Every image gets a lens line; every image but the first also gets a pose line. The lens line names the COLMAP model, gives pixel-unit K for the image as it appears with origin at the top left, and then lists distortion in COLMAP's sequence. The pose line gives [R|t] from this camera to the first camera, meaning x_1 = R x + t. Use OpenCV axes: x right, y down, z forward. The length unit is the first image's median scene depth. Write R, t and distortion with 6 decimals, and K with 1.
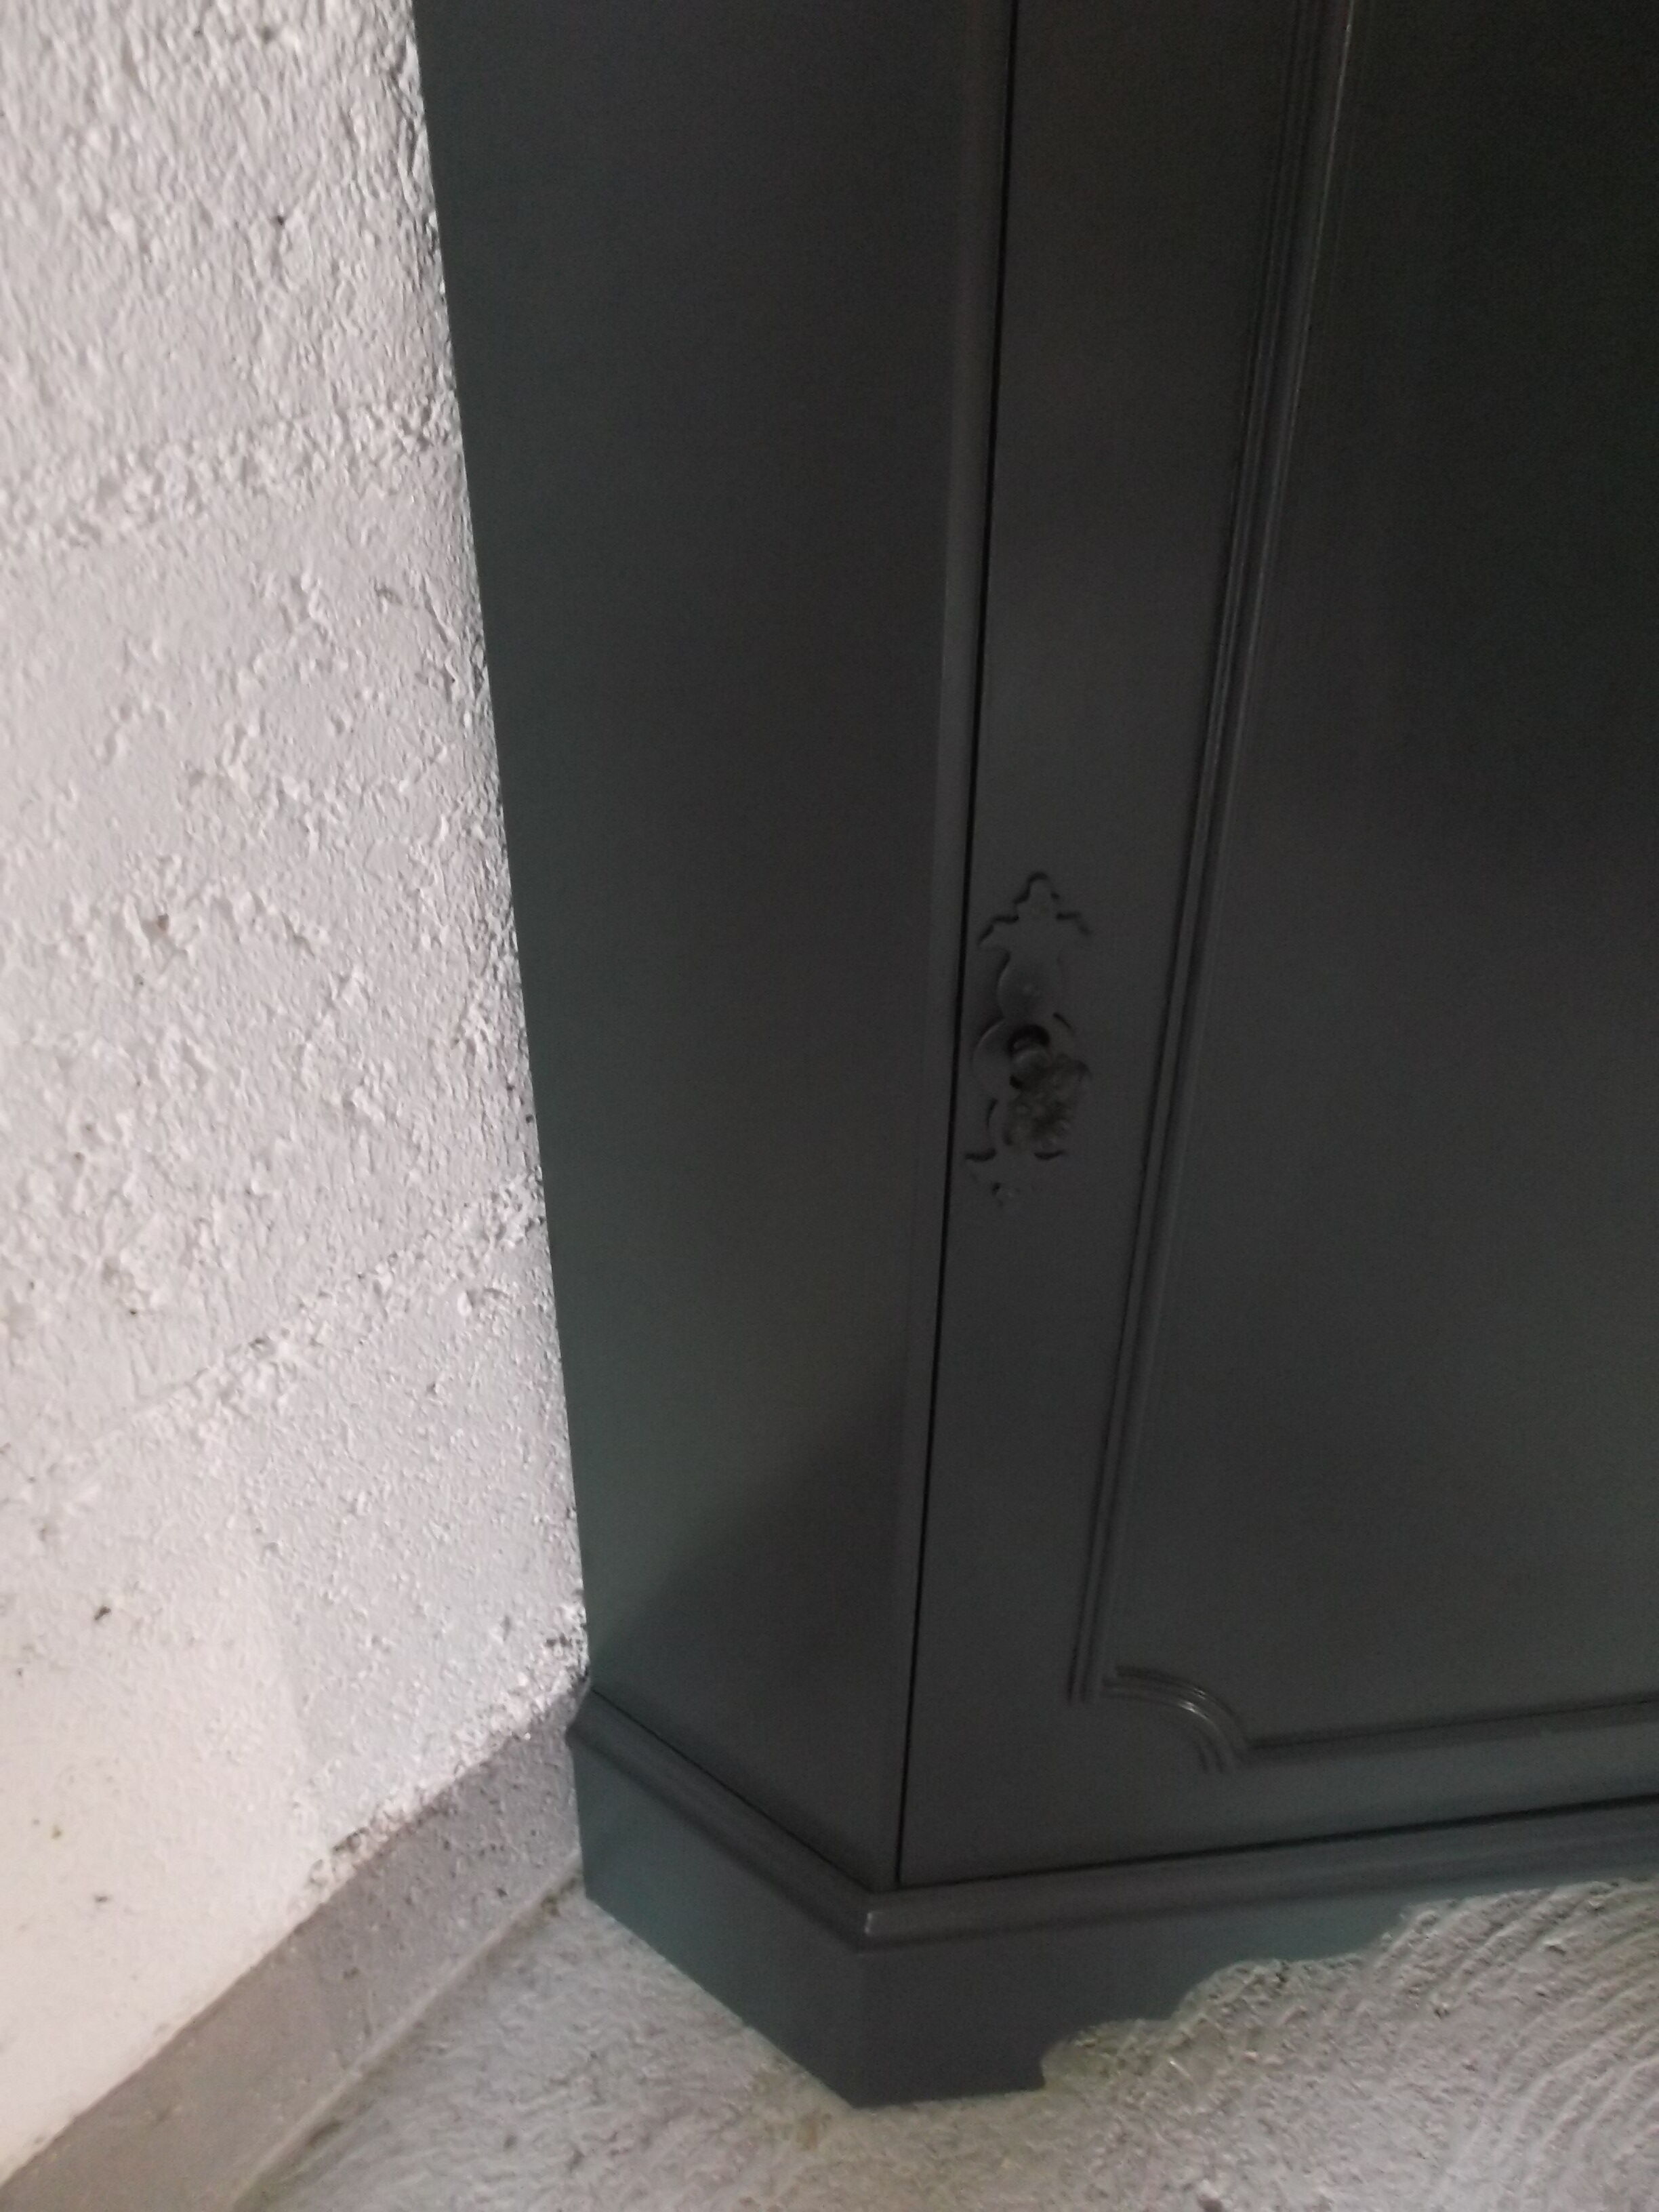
lens RADIAL K [[1723.1, 0, 806.4], [0, 1723.1, 1093.0], [0, 0, 1]] dist [-0.040691, -0.010771]
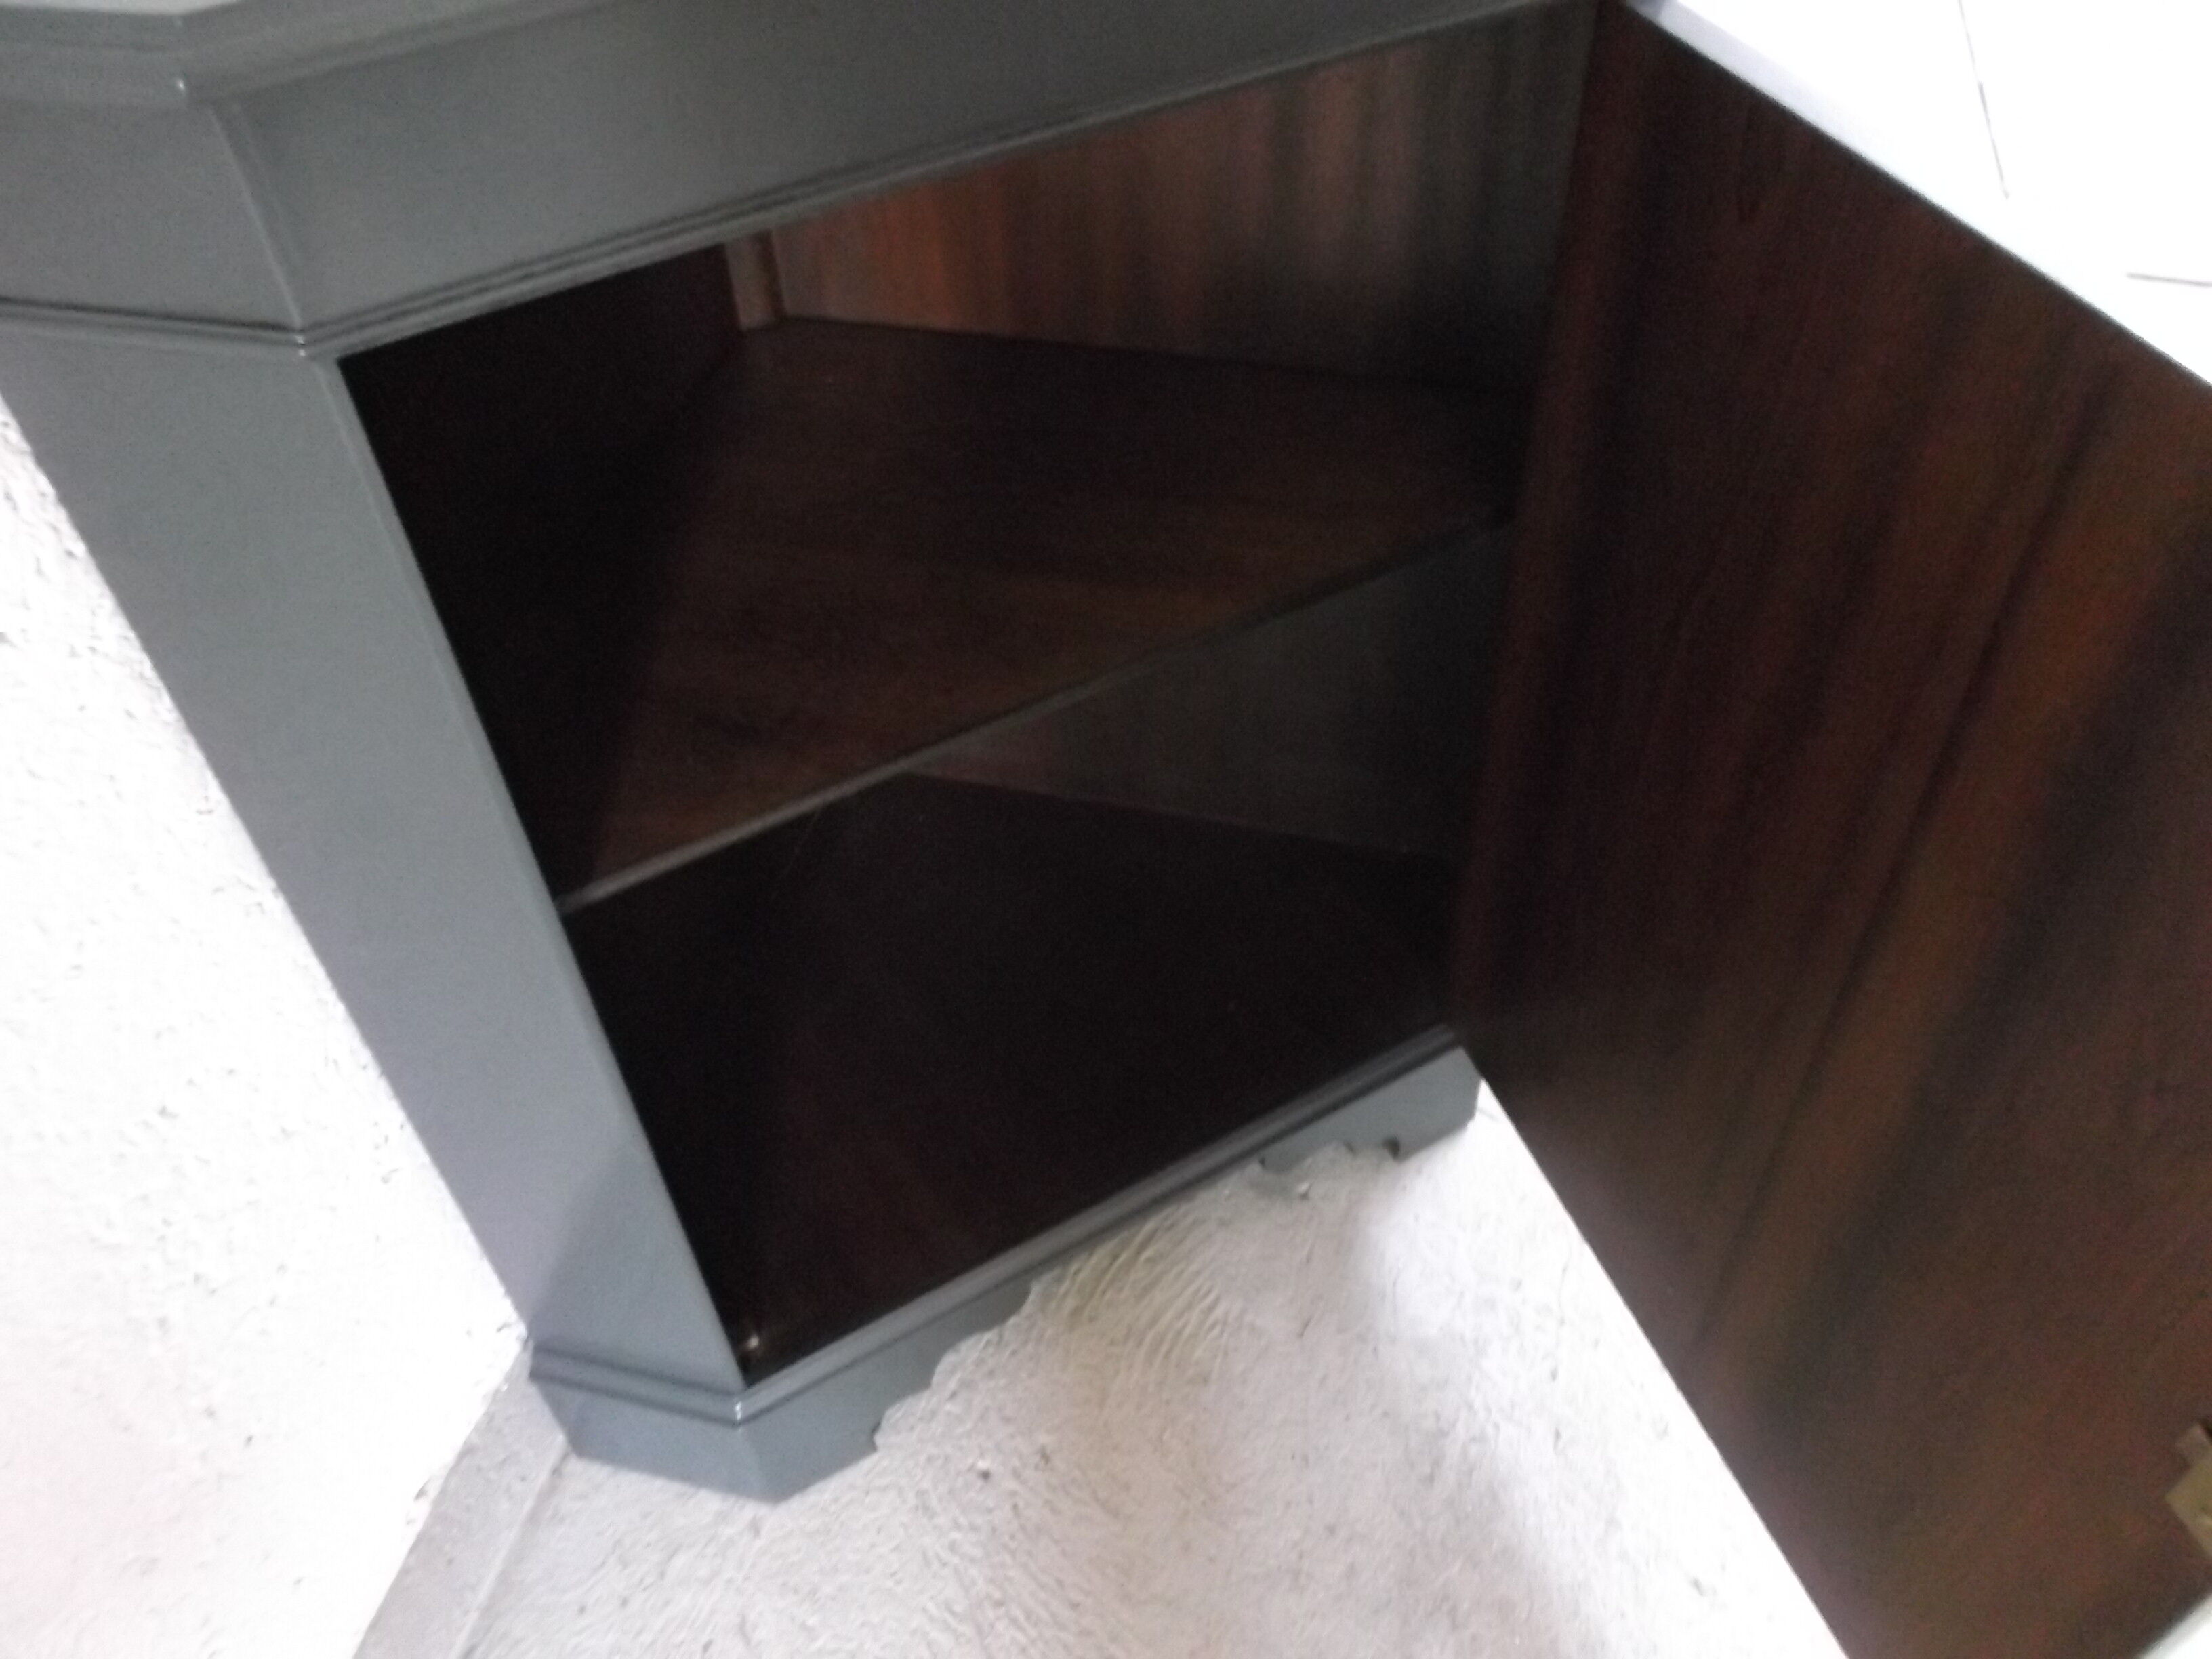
lens RADIAL K [[1723.1, 0, 1115.0], [0, 1723.1, 836.2], [0, 0, 1]] dist [-0.040691, -0.010771]
pose [[0.910450, -0.318912, 0.263395, 0.098732], [0.264325, 0.938408, 0.222535, -0.309977], [-0.318142, -0.132985, 0.938670, -0.603470]]
